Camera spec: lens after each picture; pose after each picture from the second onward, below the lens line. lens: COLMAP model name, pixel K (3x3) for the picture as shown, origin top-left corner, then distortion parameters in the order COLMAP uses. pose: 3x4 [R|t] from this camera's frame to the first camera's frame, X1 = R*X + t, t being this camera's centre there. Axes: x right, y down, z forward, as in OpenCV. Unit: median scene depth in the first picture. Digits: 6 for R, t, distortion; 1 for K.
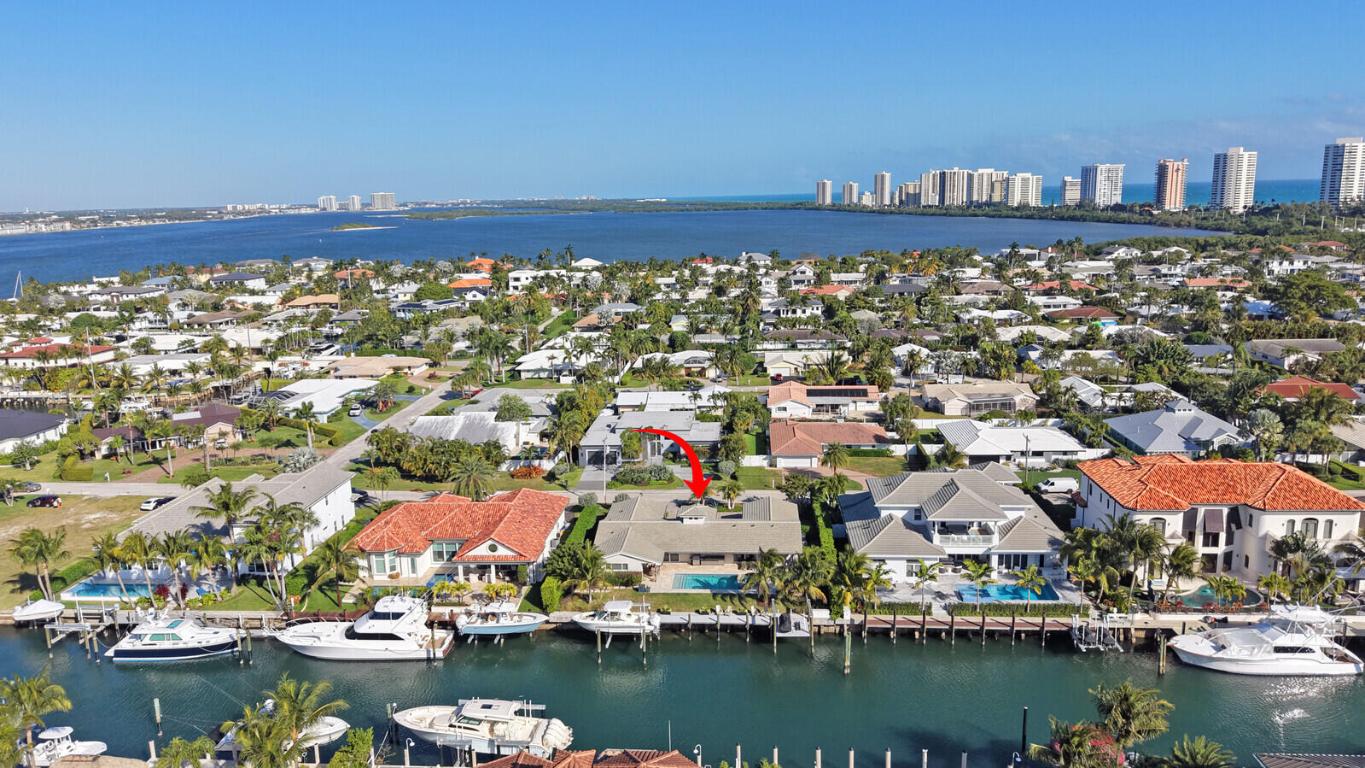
lens RADIAL K [[951.1, 0, 682.5], [0, 951.1, 384.0], [0, 0, 1]] dist [0.061042, -0.079818]
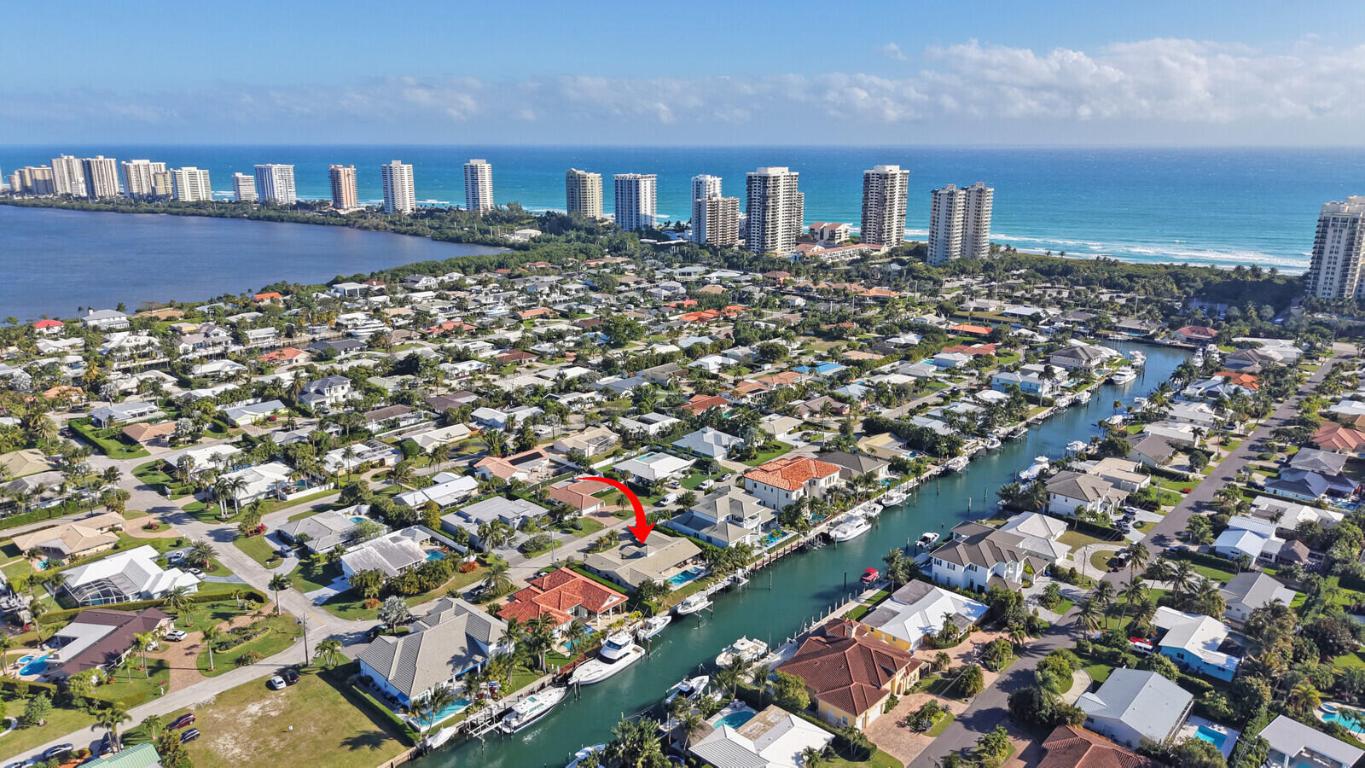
lens RADIAL K [[916.1, 0, 682.5], [0, 916.1, 384.0], [0, 0, 1]] dist [0.066474, -0.089248]
pose [[0.614184, -0.177982, 0.768830, -1.288363], [0.137016, 0.983489, 0.118219, -0.394915], [-0.777177, 0.032734, 0.628430, -0.244511]]
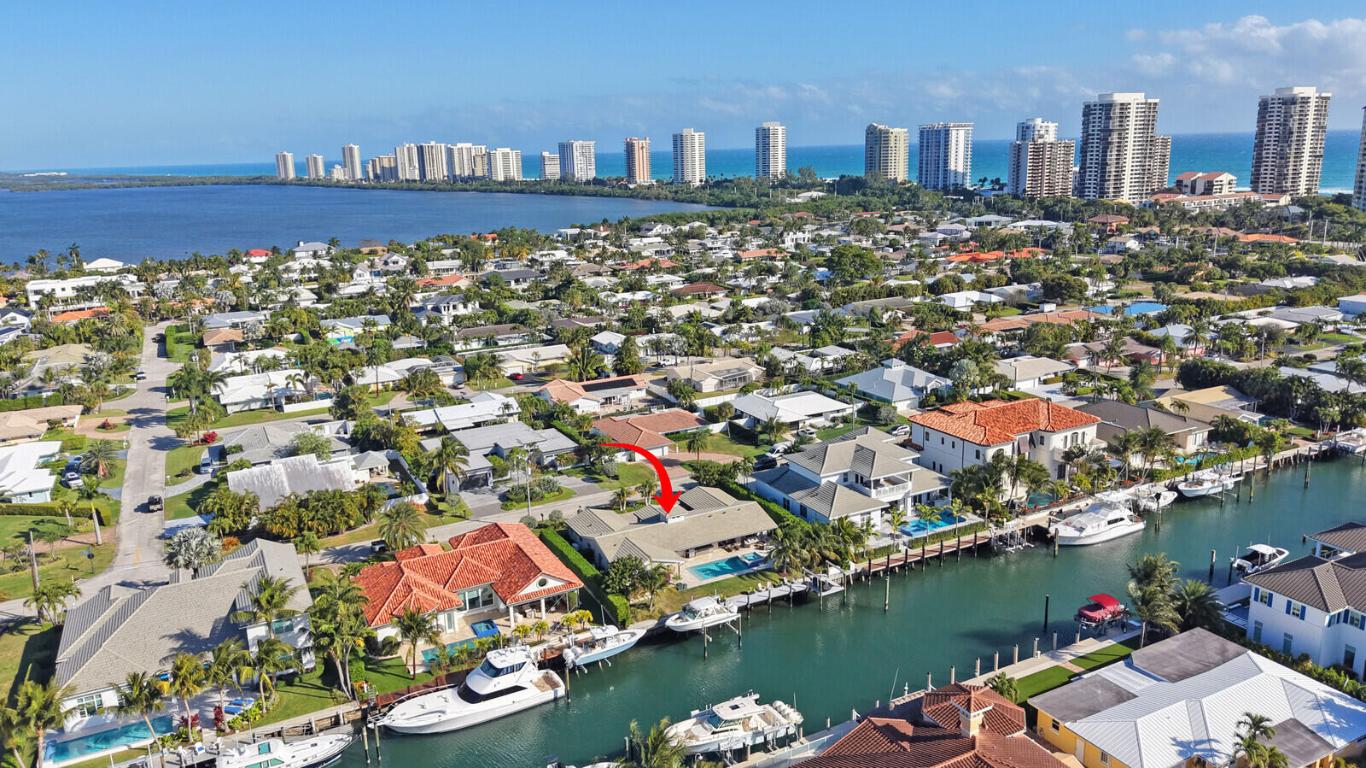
lens RADIAL K [[967.5, 0, 683.0], [0, 967.5, 384.0], [0, 0, 1]] dist [0.056247, -0.074924]
pose [[0.848549, -0.124609, 0.514234, -0.535050], [0.110240, 0.992181, 0.058515, -0.076374], [-0.517505, 0.007036, 0.855651, 0.032813]]
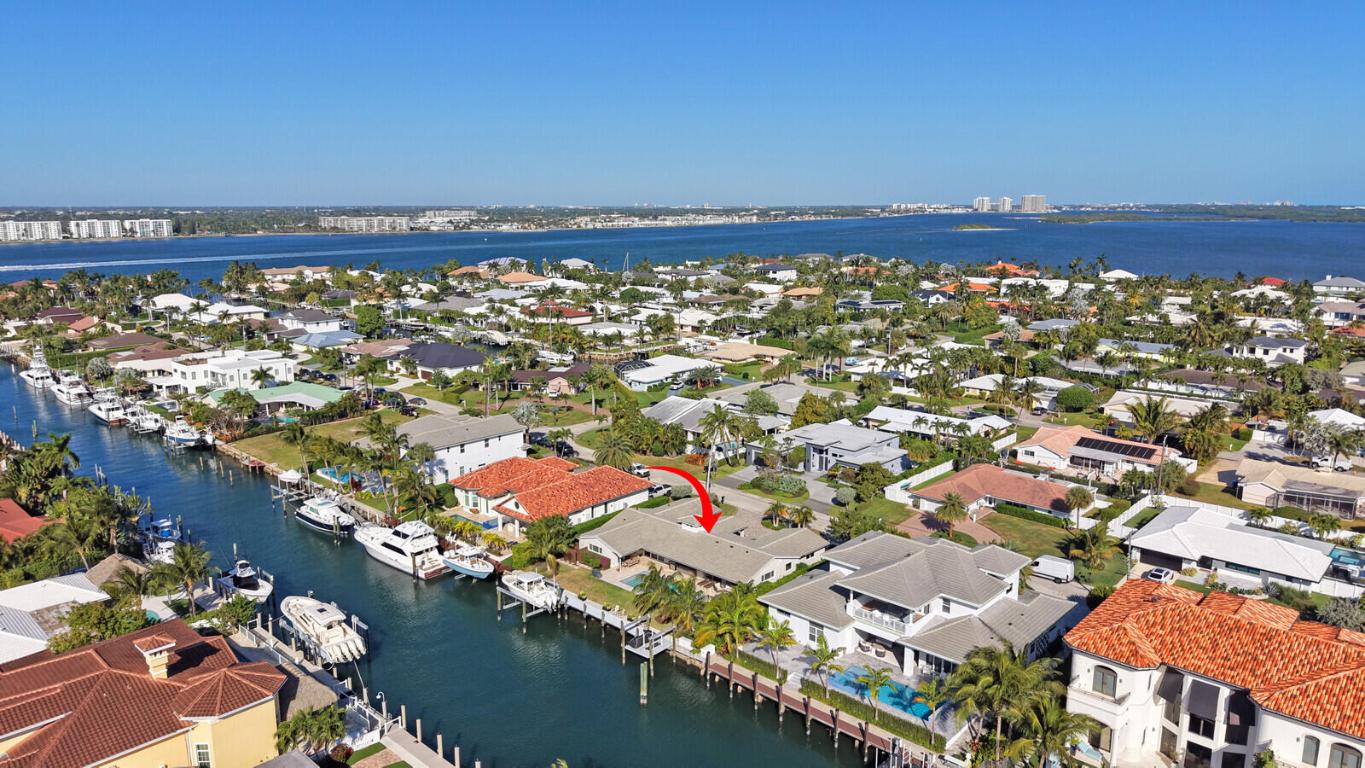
lens RADIAL K [[916.1, 0, 682.5], [0, 916.1, 384.0], [0, 0, 1]] dist [0.066474, -0.089248]
pose [[0.778993, 0.143949, -0.610285, 0.575451], [-0.140372, 0.988624, 0.054012, -0.058994], [0.611118, 0.043592, 0.790338, 0.213766]]
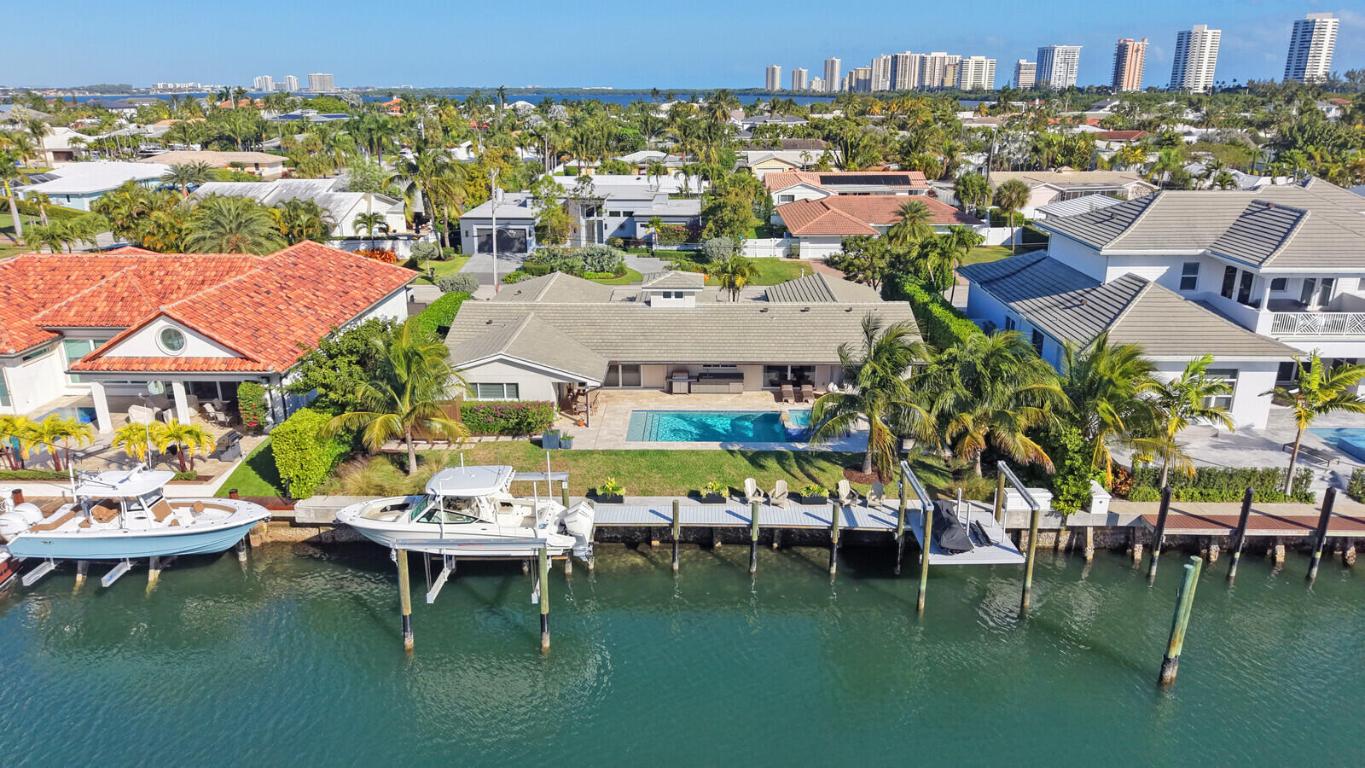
lens RADIAL K [[907.2, 0, 682.5], [0, 907.2, 384.0], [0, 0, 1]] dist [0.031660, -0.030411]
pose [[0.998145, 0.005258, 0.060649, -0.009810], [-0.012041, 0.993632, 0.112032, 0.134390], [-0.059674, -0.112554, 0.991852, 0.564225]]
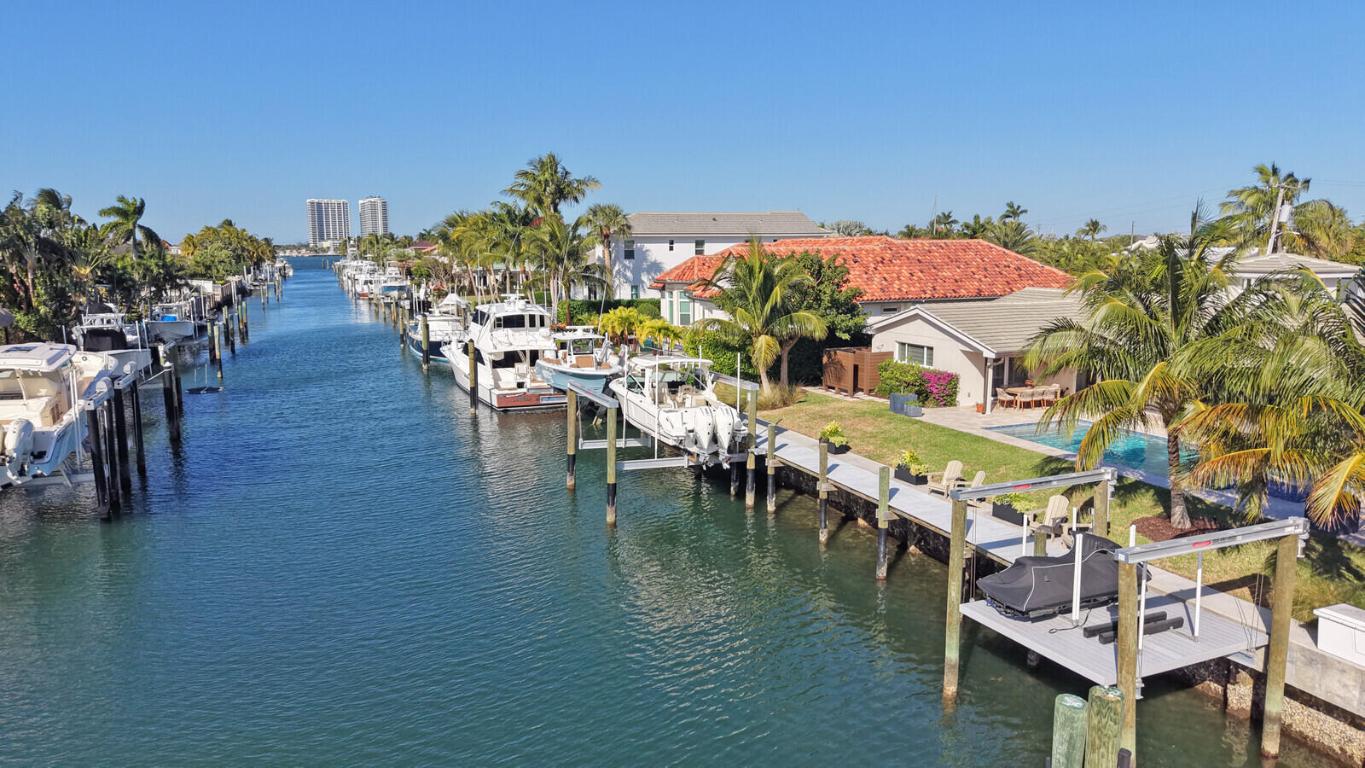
lens RADIAL K [[916.1, 0, 682.5], [0, 916.1, 384.0], [0, 0, 1]] dist [0.066474, -0.089248]
pose [[0.444285, 0.156420, -0.882125, 0.185073], [-0.188424, 0.978931, 0.078685, 0.179397], [0.875847, 0.131254, 0.464397, 0.713966]]
